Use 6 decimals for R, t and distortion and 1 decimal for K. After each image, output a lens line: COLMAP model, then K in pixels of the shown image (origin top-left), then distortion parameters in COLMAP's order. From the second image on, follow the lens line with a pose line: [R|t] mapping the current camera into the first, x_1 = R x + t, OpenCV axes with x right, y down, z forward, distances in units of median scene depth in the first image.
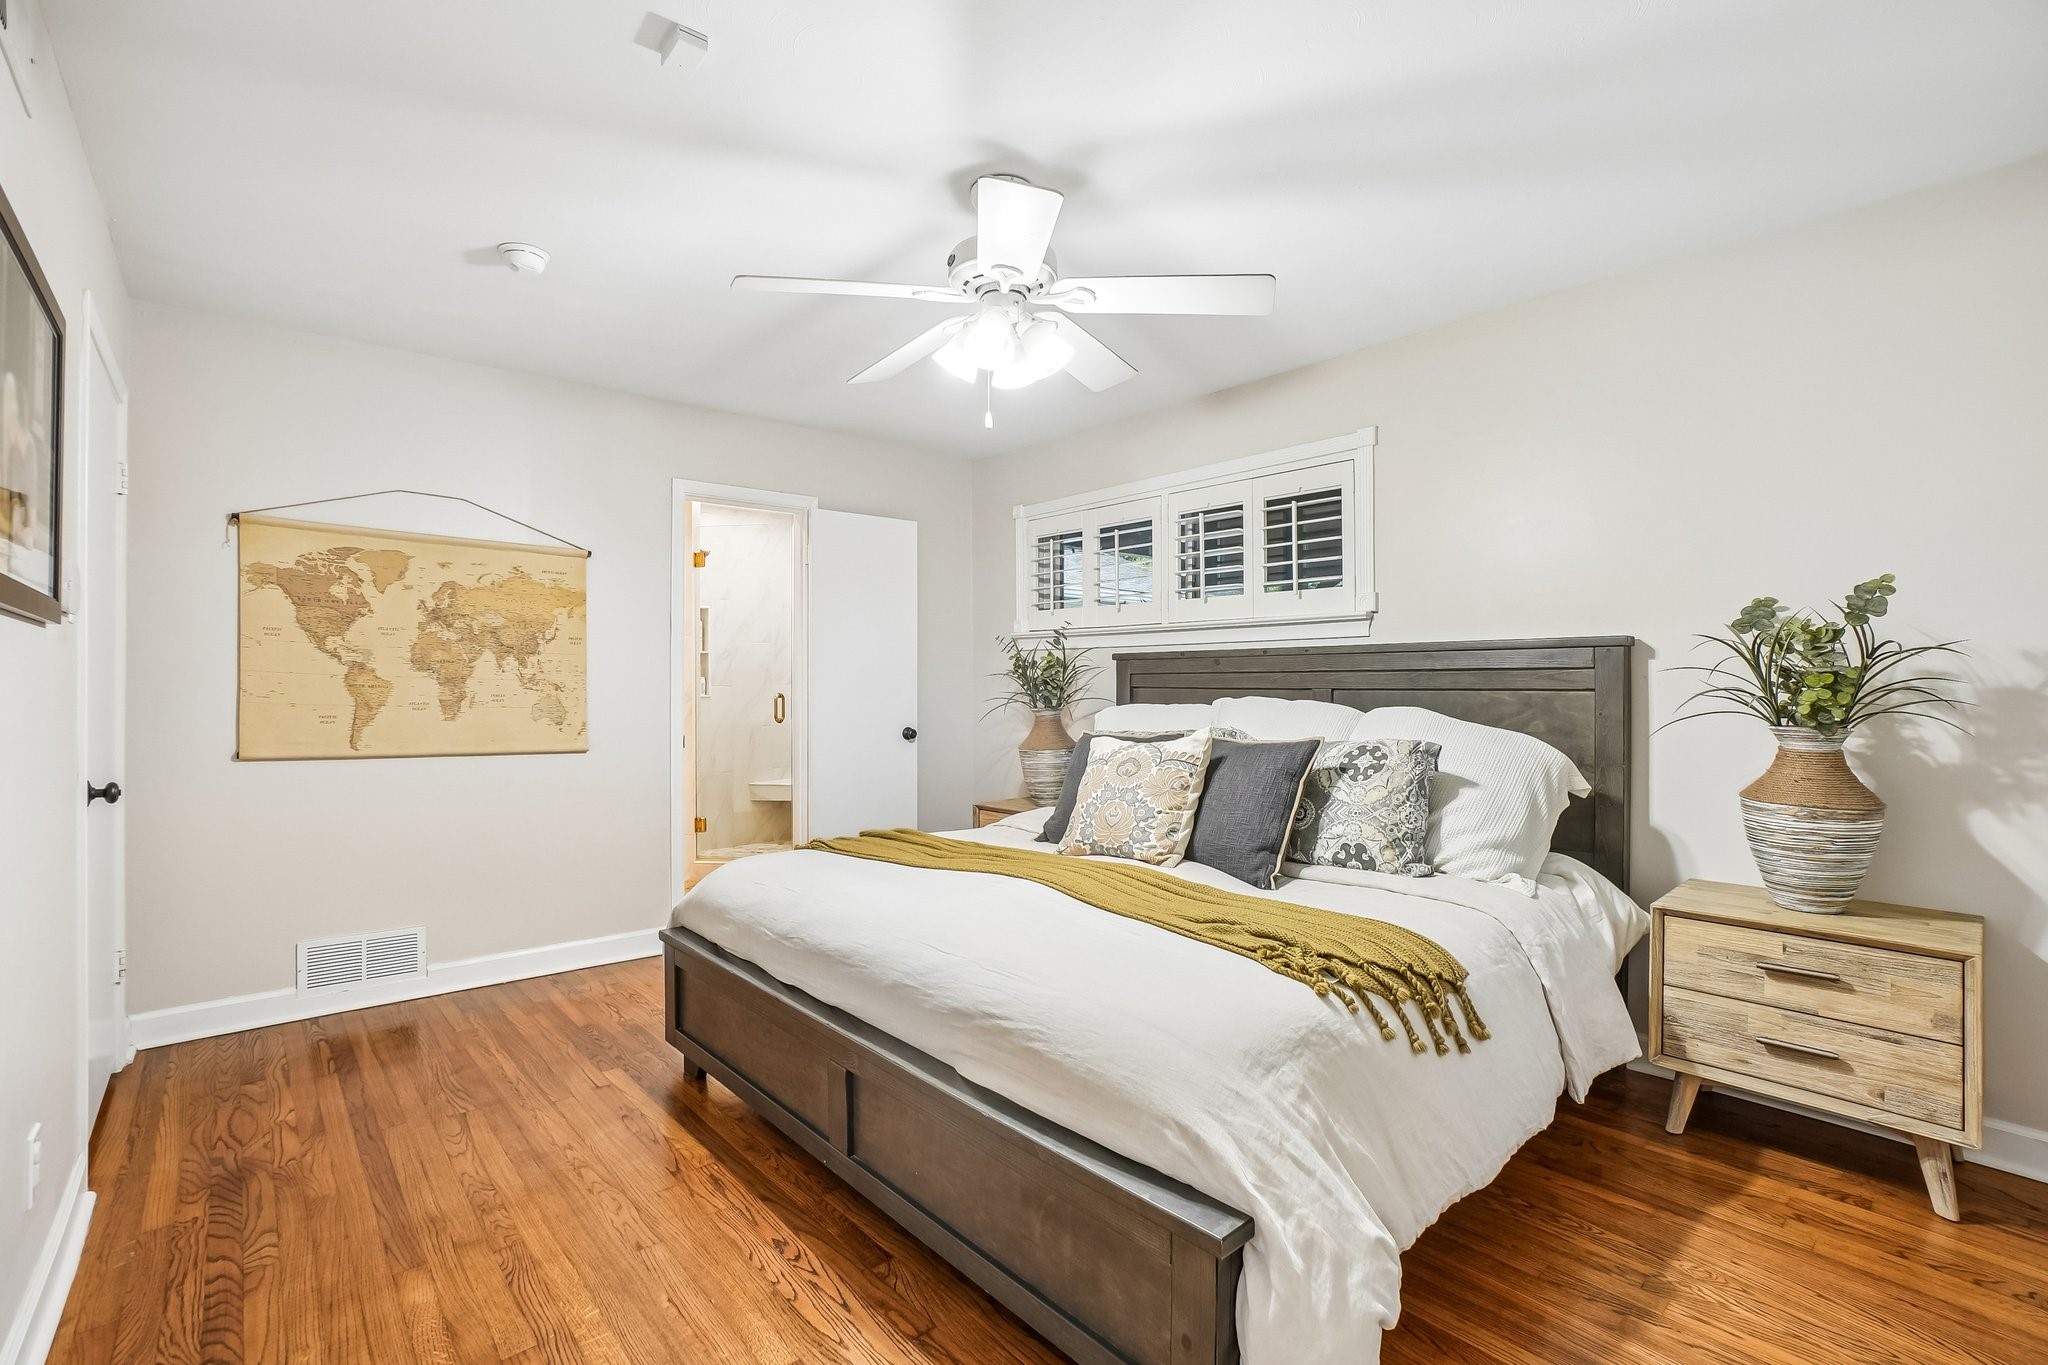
lens RADIAL K [[902.4, 0, 1005.1], [0, 902.4, 678.5], [0, 0, 1]] dist [-0.058371, 0.000204]
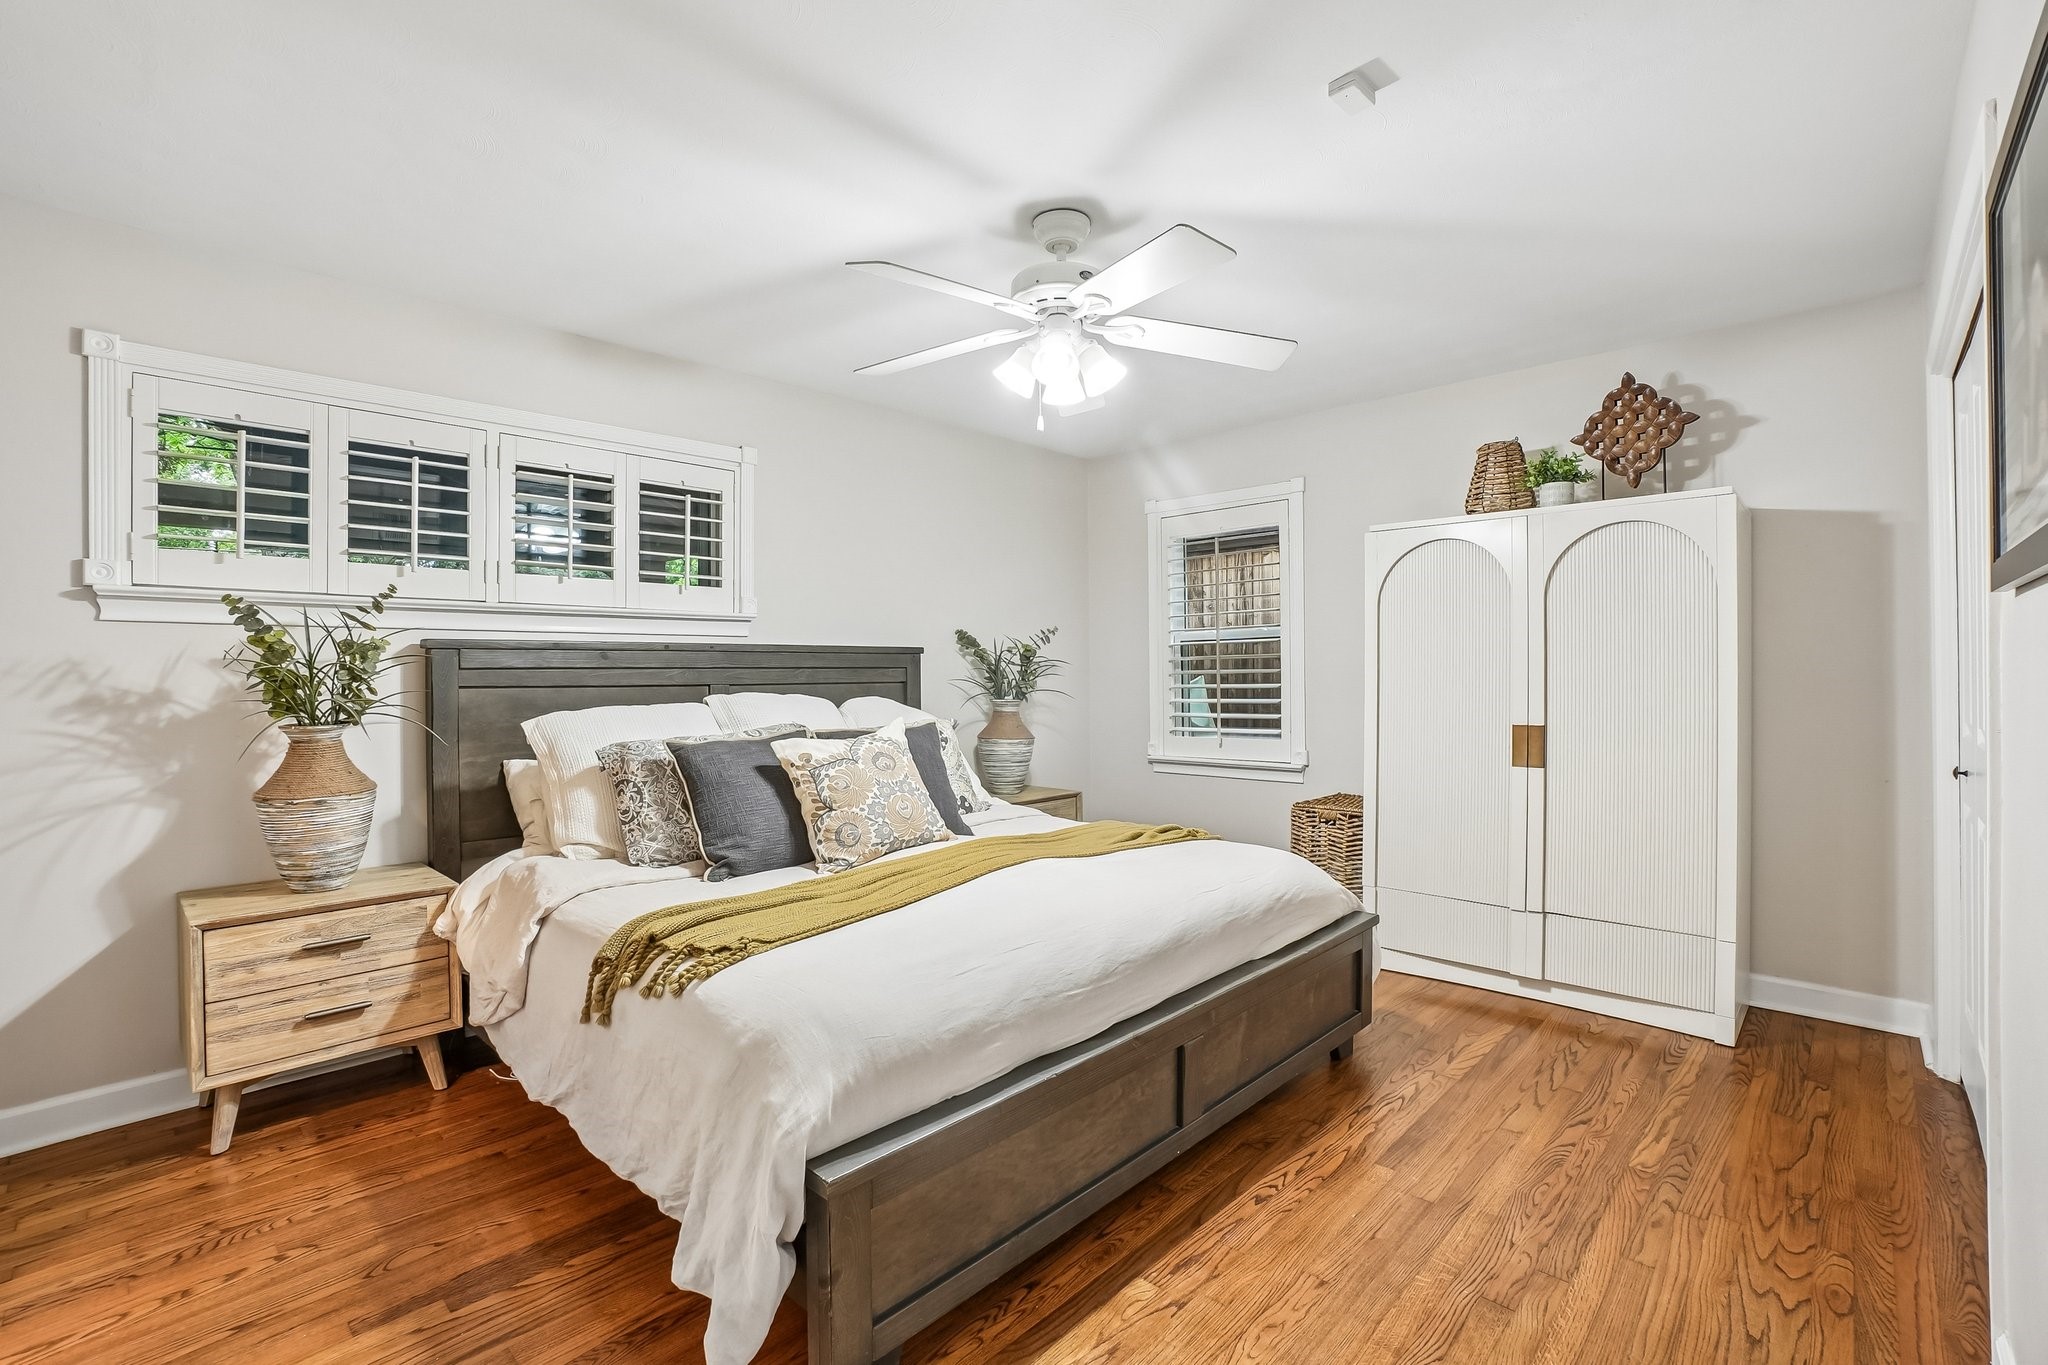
lens RADIAL K [[902.4, 0, 1005.1], [0, 902.4, 678.5], [0, 0, 1]] dist [-0.058371, 0.000204]
pose [[-0.074367, 0.000805, 0.997231, -0.712112], [0.001516, 0.999999, -0.000694, 0.004926], [-0.997230, 0.001460, -0.074368, 0.758028]]
